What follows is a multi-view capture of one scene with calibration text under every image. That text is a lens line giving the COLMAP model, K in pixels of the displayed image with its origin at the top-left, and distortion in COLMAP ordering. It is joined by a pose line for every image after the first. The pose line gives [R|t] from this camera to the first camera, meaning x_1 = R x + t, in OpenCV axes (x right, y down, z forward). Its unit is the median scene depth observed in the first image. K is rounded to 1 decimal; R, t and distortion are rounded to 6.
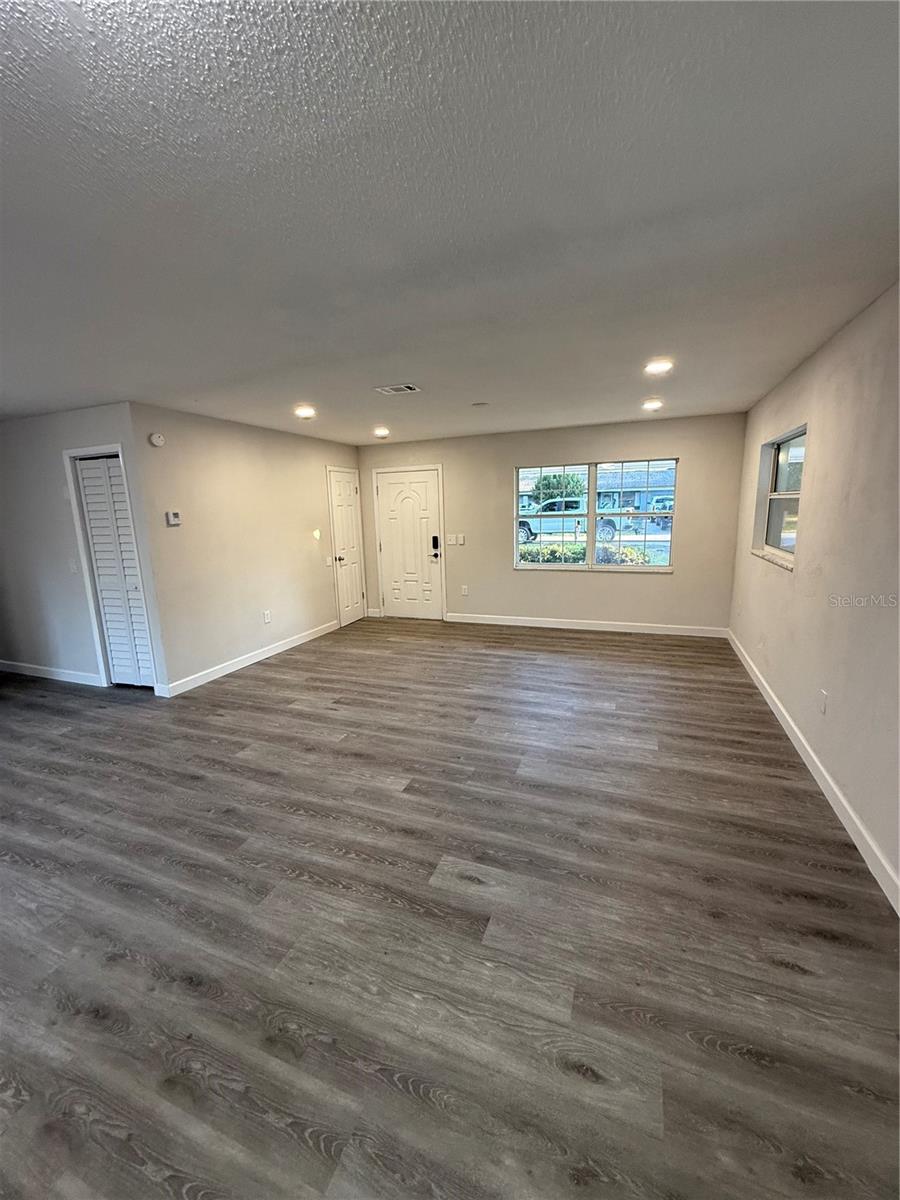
lens RADIAL K [[477.9, 0, 451.5], [0, 477.9, 593.8], [0, 0, 1]] dist [-0.001723, 0.000648]
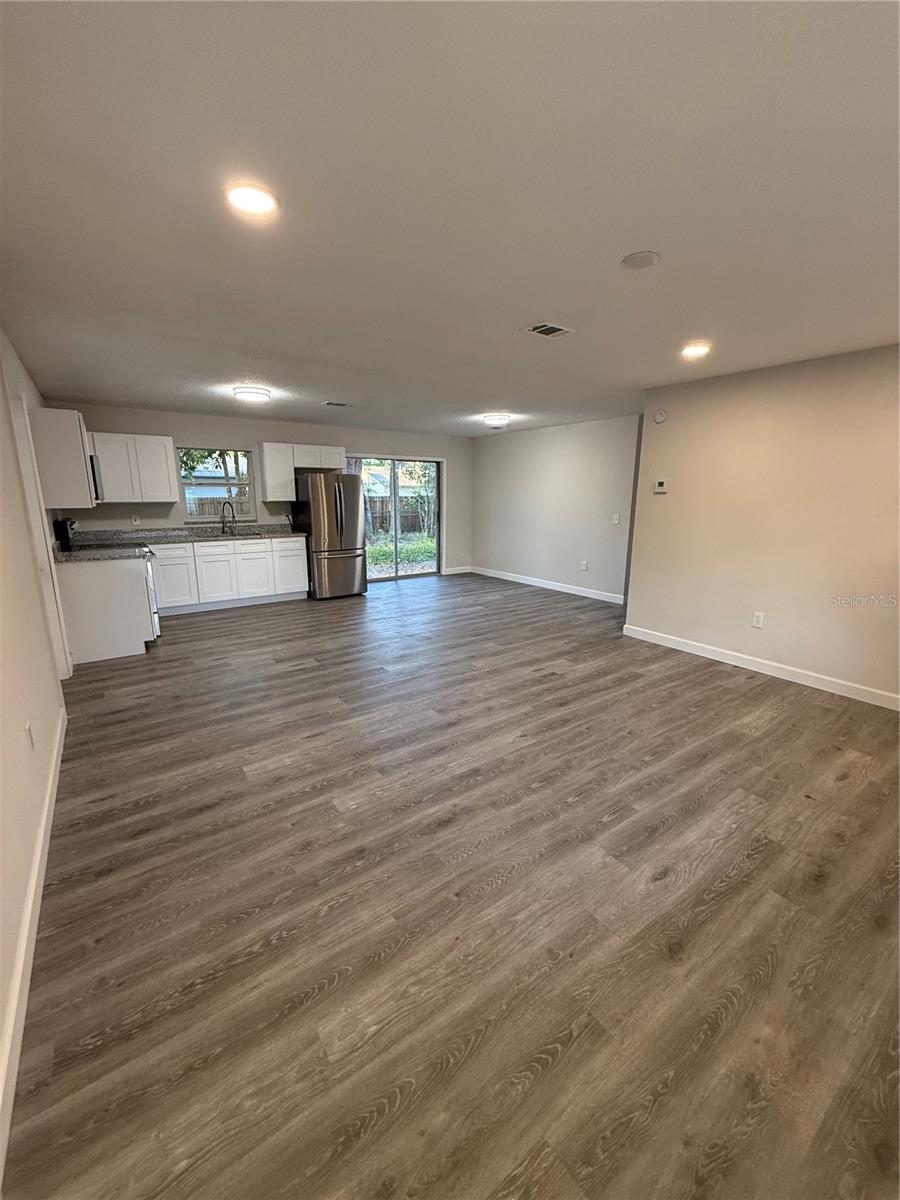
lens RADIAL K [[477.9, 0, 450.4], [0, 477.9, 595.2], [0, 0, 1]] dist [-0.001723, 0.000648]
pose [[-0.542405, 0.202939, -0.815238, 0.885577], [-0.140161, 0.934926, 0.325987, -0.300966], [0.828343, 0.291082, -0.478664, 1.667355]]
